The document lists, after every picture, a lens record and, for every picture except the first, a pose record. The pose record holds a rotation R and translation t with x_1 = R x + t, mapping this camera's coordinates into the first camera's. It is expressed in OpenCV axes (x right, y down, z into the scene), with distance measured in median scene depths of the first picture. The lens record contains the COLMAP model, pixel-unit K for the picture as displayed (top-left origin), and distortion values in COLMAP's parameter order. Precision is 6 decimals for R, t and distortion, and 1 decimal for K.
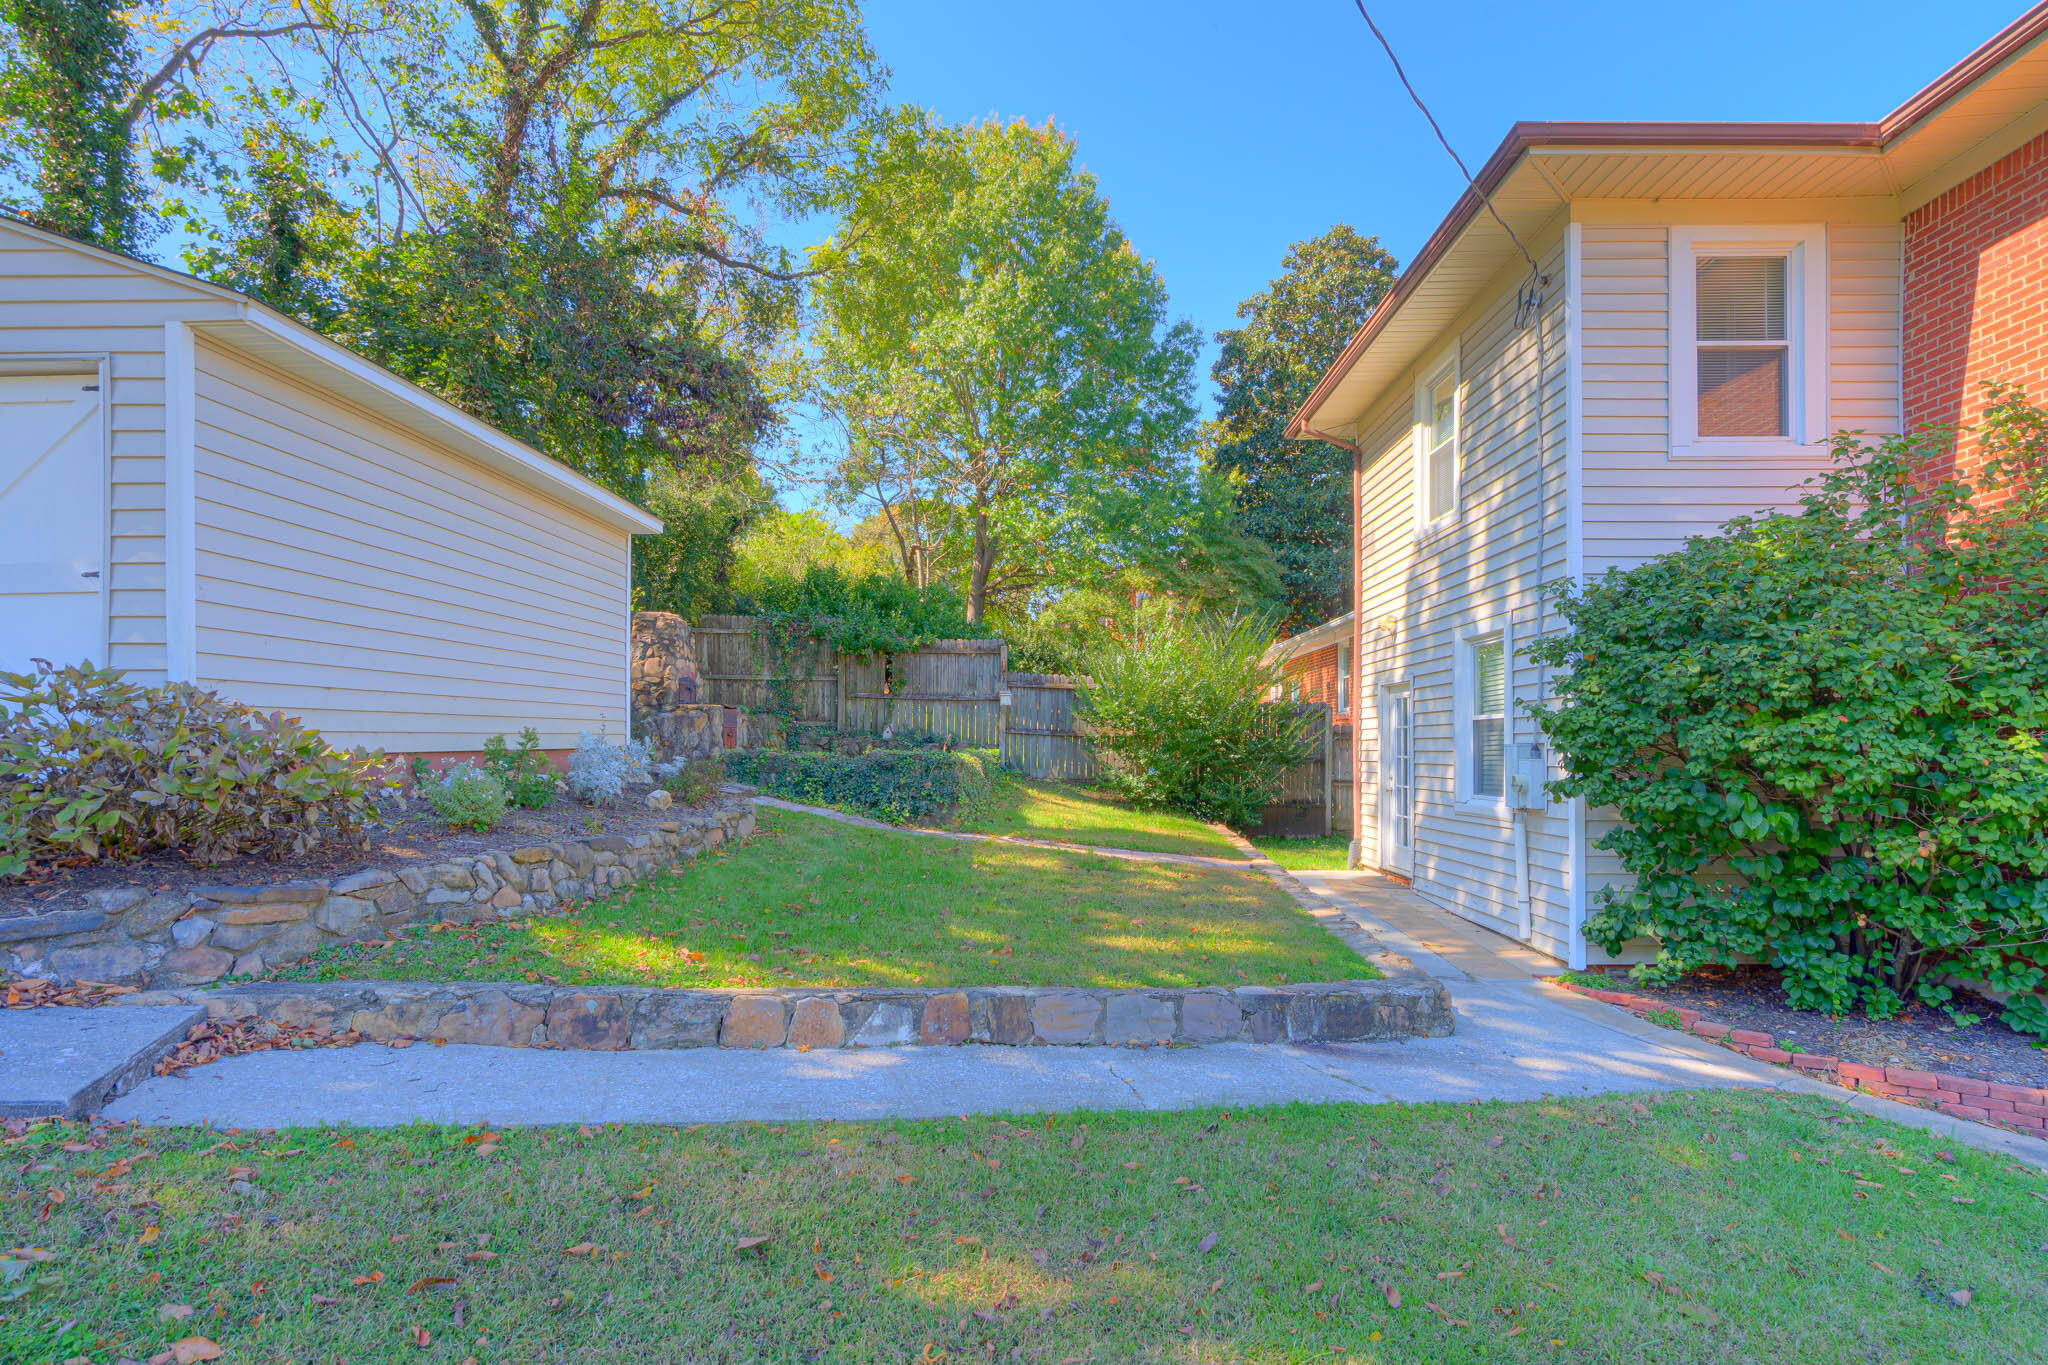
lens RADIAL K [[992.0, 0, 1059.3], [0, 992.0, 731.9], [0, 0, 1]] dist [-0.001691, -0.000276]
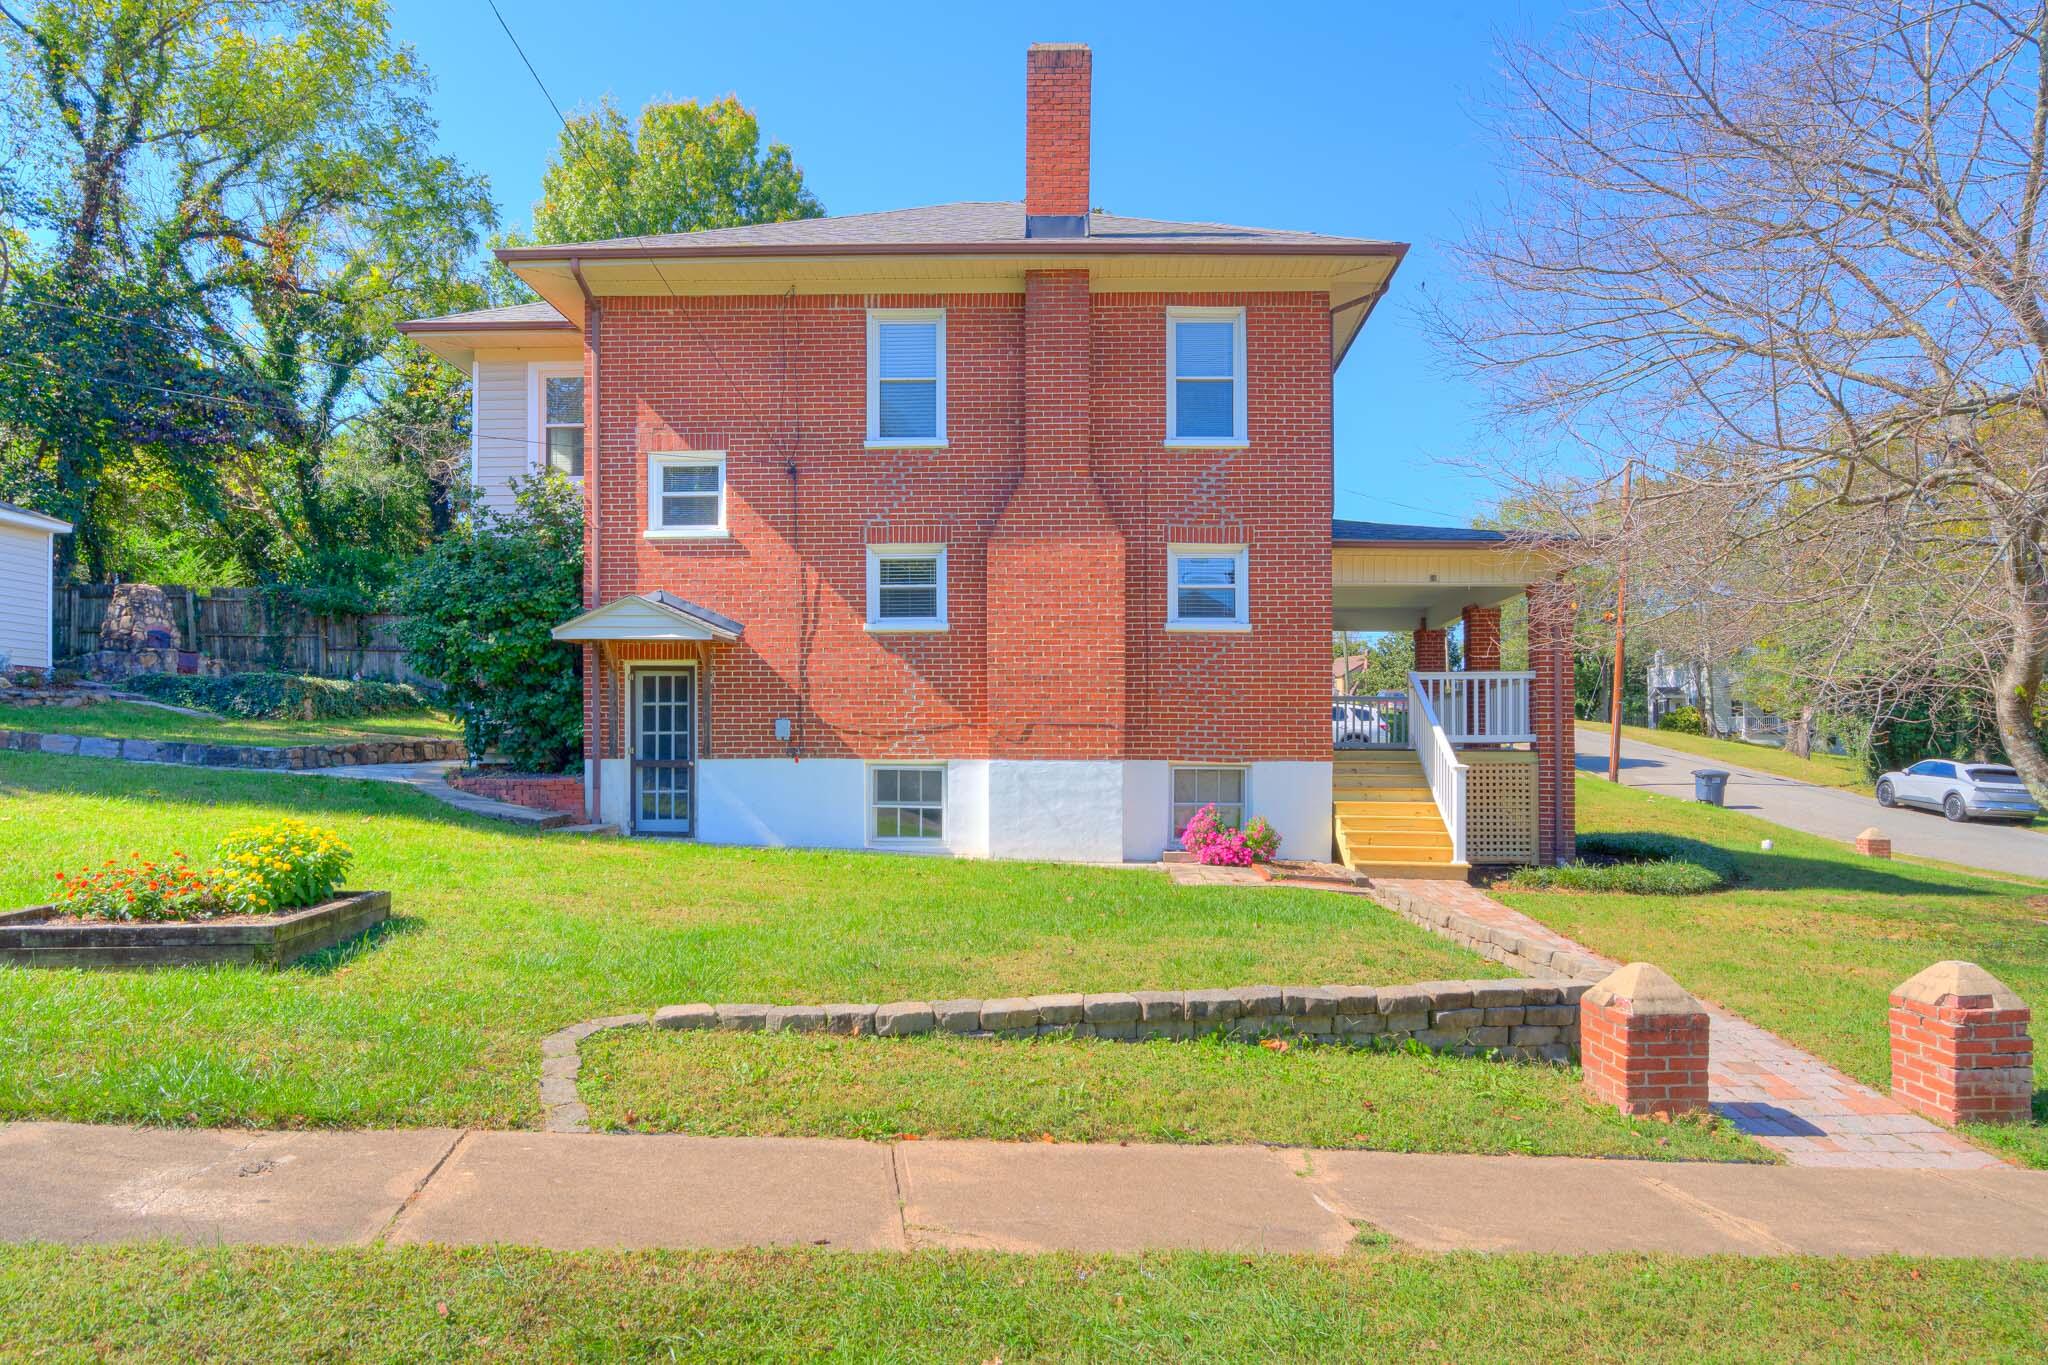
lens RADIAL K [[1306.9, 0, 1026.2], [0, 1306.9, 739.4], [0, 0, 1]] dist [0.006195, -0.000010]
pose [[0.998168, -0.006114, -0.060198, 0.789954], [0.005683, 0.999957, -0.007340, 0.098523], [0.060240, 0.006984, 0.998159, -0.633097]]
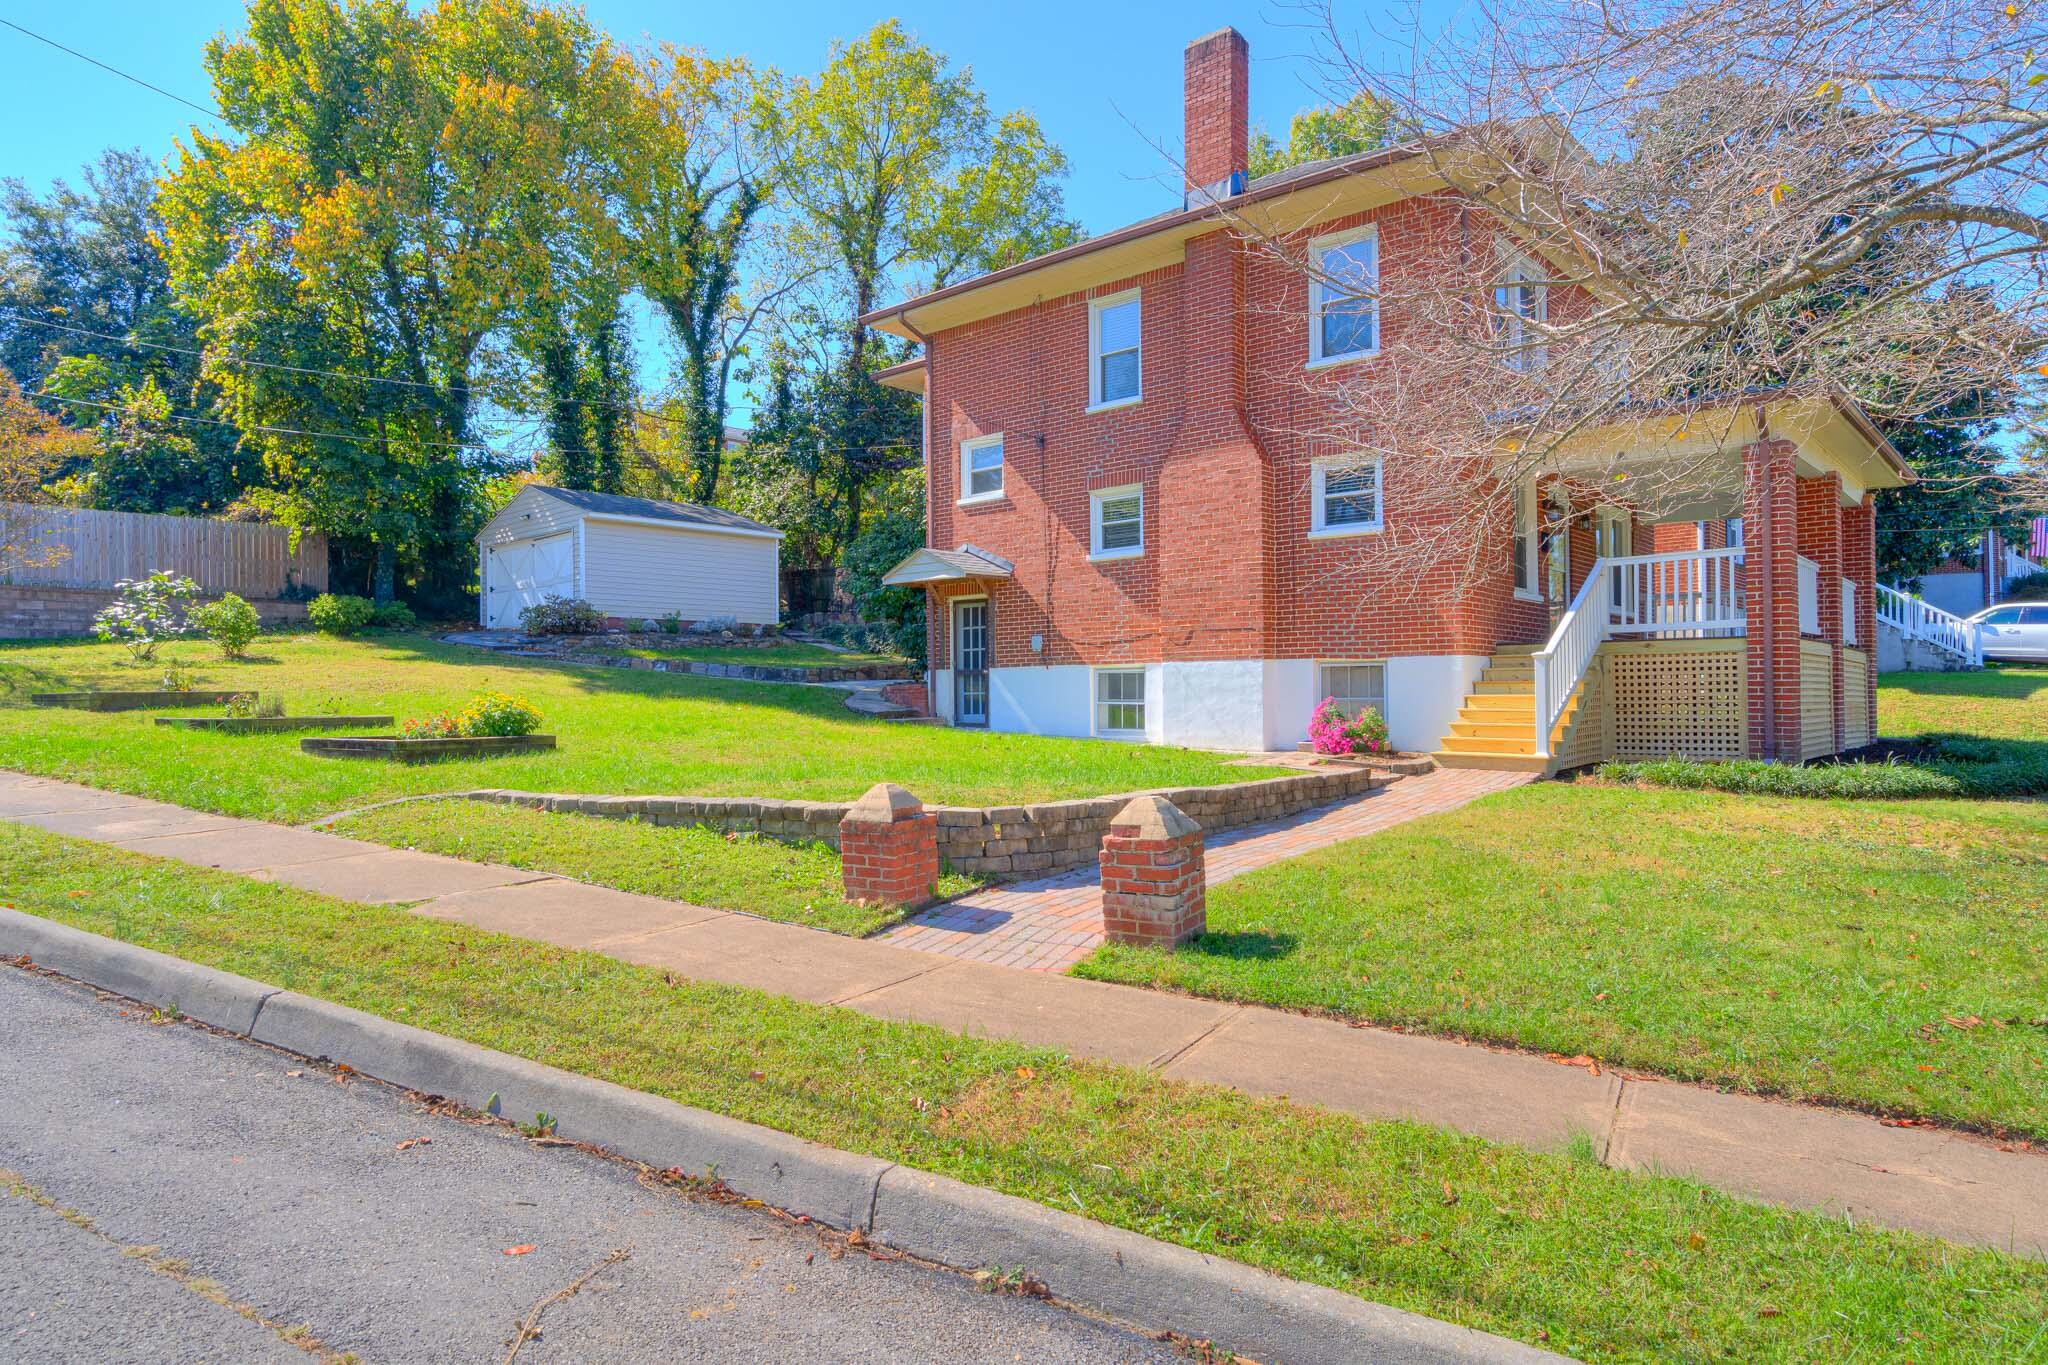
lens RADIAL K [[1185.7, 0, 1058.4], [0, 1185.7, 688.6], [0, 0, 1]] dist [0.003924, 0.000310]
pose [[0.758480, -0.019448, -0.651407, 1.305601], [0.020147, 0.999777, -0.006390, 0.134159], [0.651385, -0.008277, 0.758702, -0.518229]]
